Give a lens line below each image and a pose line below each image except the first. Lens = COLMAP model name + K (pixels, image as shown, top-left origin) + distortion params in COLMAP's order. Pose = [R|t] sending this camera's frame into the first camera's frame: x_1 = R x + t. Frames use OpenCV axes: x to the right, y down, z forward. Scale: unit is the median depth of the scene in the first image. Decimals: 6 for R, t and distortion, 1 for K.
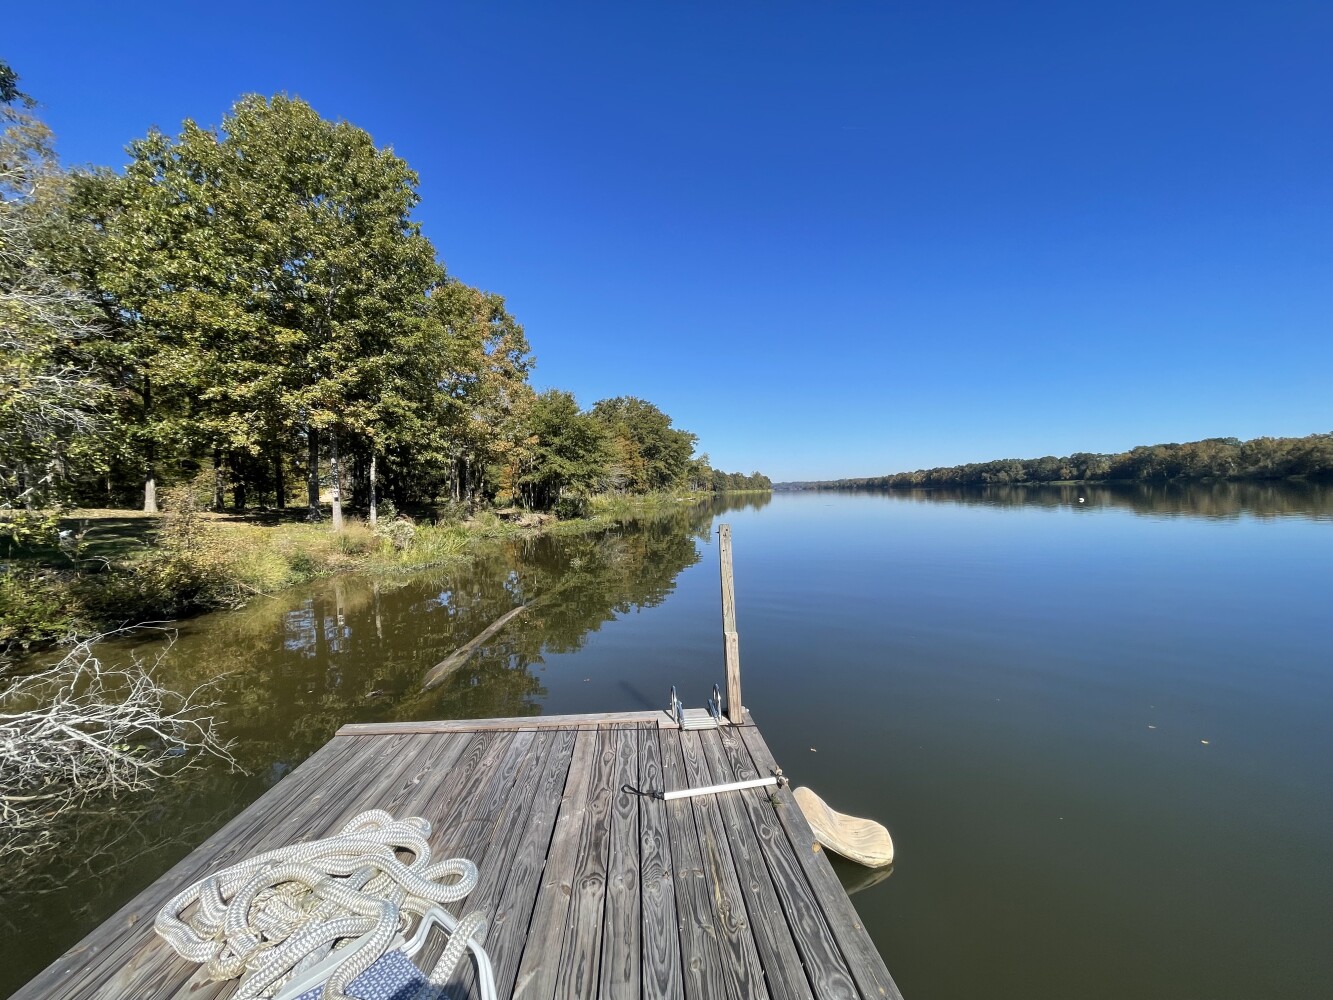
lens RADIAL K [[531.4, 0, 667.8], [0, 531.4, 499.0], [0, 0, 1]] dist [-0.006102, 0.000070]
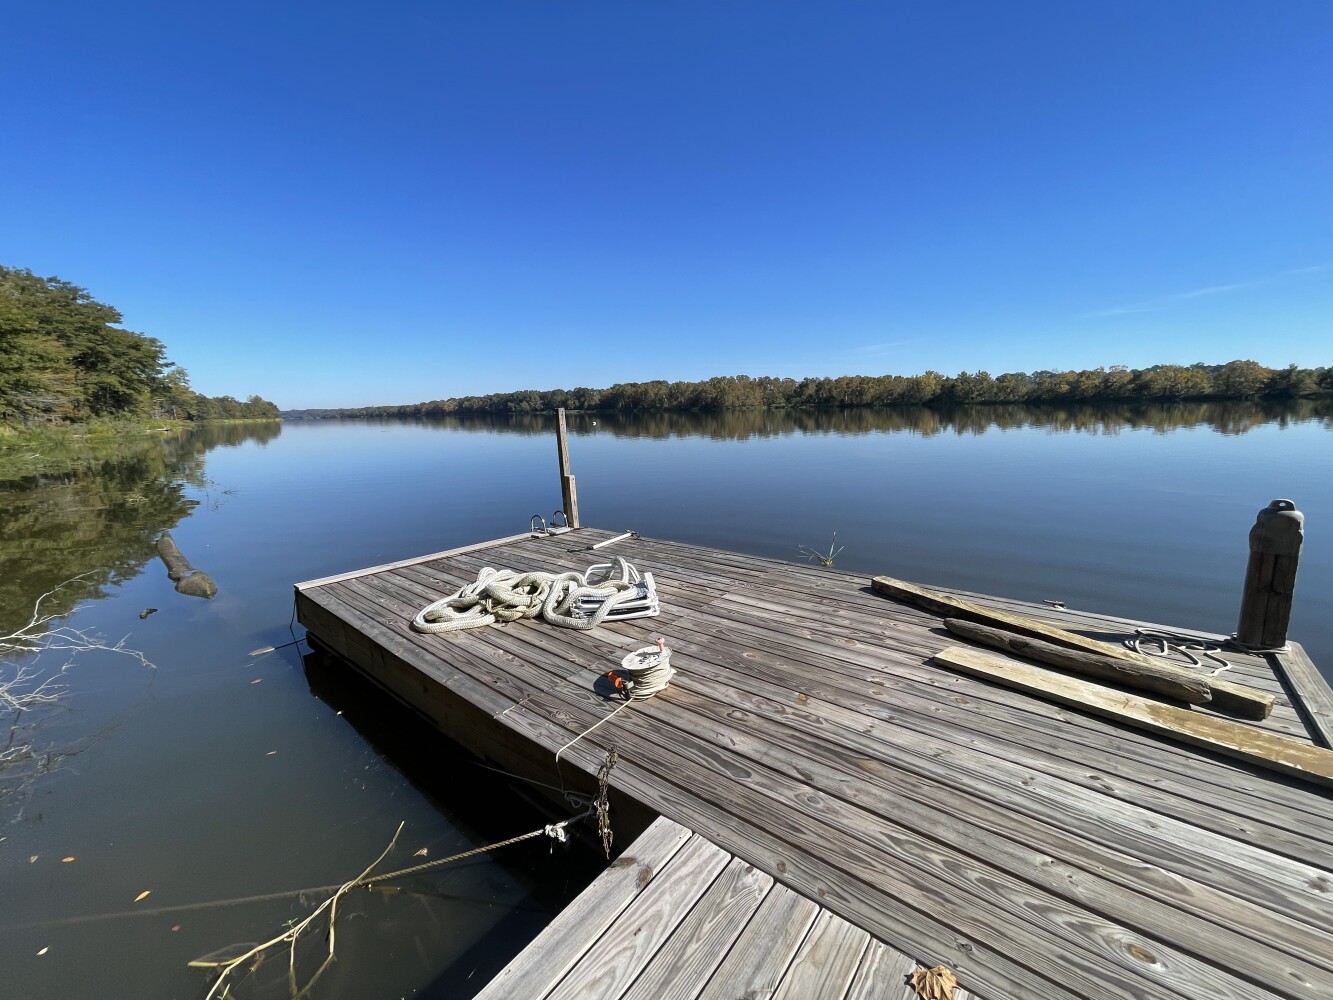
lens RADIAL K [[531.4, 0, 670.2], [0, 531.4, 505.2], [0, 0, 1]] dist [-0.006102, 0.000070]
pose [[0.677689, -0.121697, 0.725209, -0.297617], [0.015878, 0.988402, 0.151026, 0.035982], [-0.735177, -0.090833, 0.671761, -0.110681]]
